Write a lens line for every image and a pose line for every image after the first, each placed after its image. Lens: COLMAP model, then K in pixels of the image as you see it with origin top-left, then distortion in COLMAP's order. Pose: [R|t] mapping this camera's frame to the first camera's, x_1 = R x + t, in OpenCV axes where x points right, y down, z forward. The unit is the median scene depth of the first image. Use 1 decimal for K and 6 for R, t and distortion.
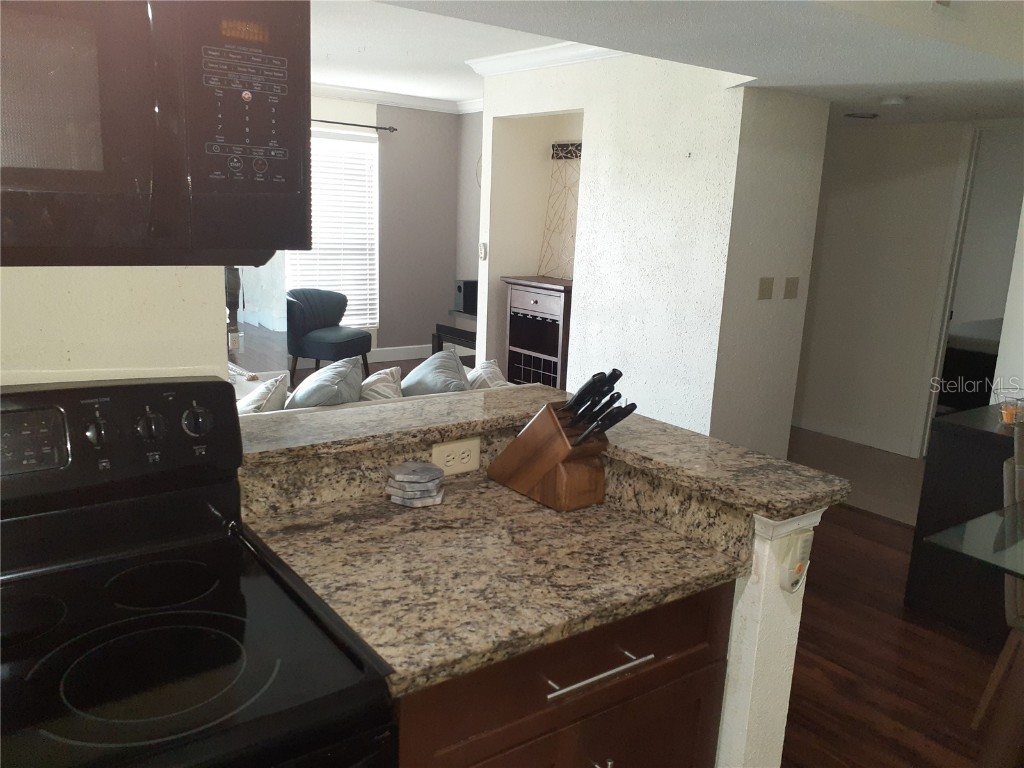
lens RADIAL K [[817.3, 0, 517.4], [0, 817.3, 381.0], [0, 0, 1]] dist [0.143768, -0.275353]
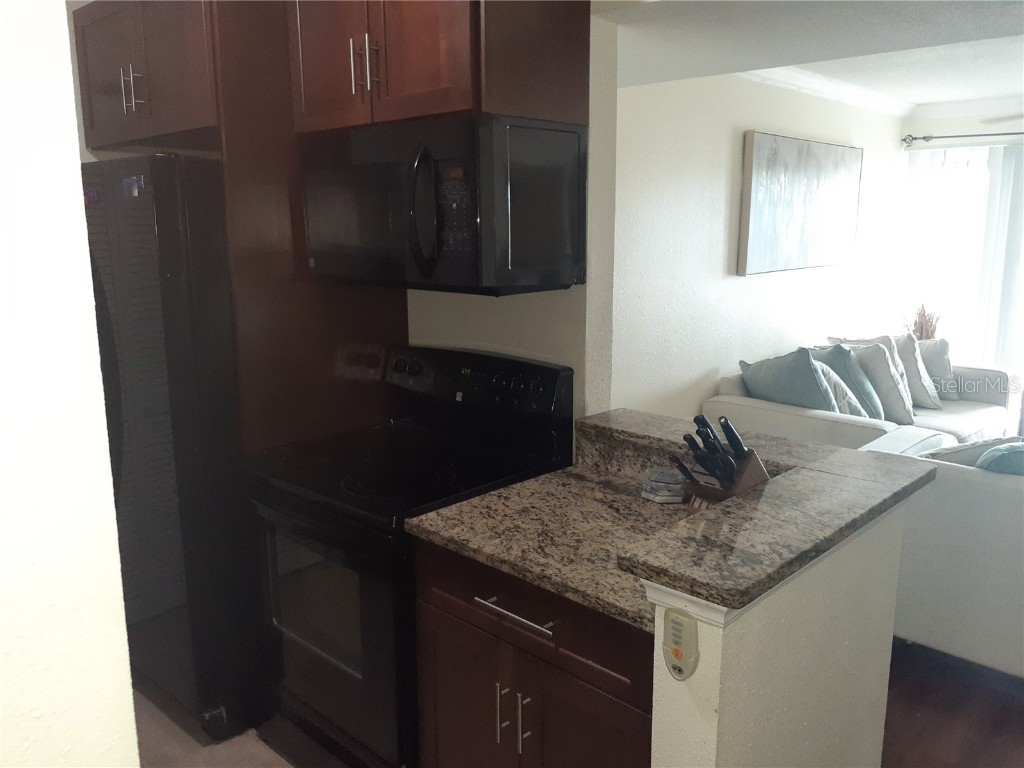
lens RADIAL K [[817.3, 0, 517.4], [0, 817.3, 381.0], [0, 0, 1]] dist [0.143768, -0.275353]
pose [[0.157211, 0.136287, -0.978116, 1.203729], [-0.194030, 0.975390, 0.104721, -0.129454], [0.968317, 0.173320, 0.179786, 0.643890]]
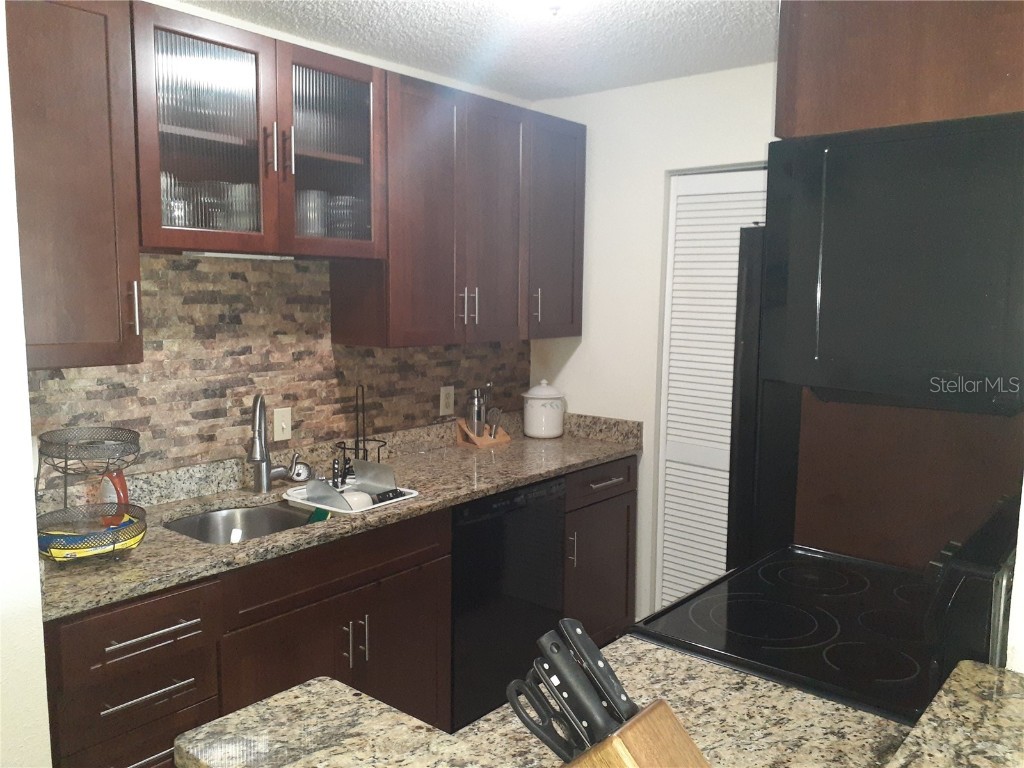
lens RADIAL K [[817.3, 0, 517.4], [0, 817.3, 381.0], [0, 0, 1]] dist [0.143768, -0.275353]
pose [[-0.971282, -0.032201, -0.235742, 0.322175], [-0.103875, 0.948779, 0.298377, -0.395308], [0.214059, 0.314296, -0.924877, 1.672112]]
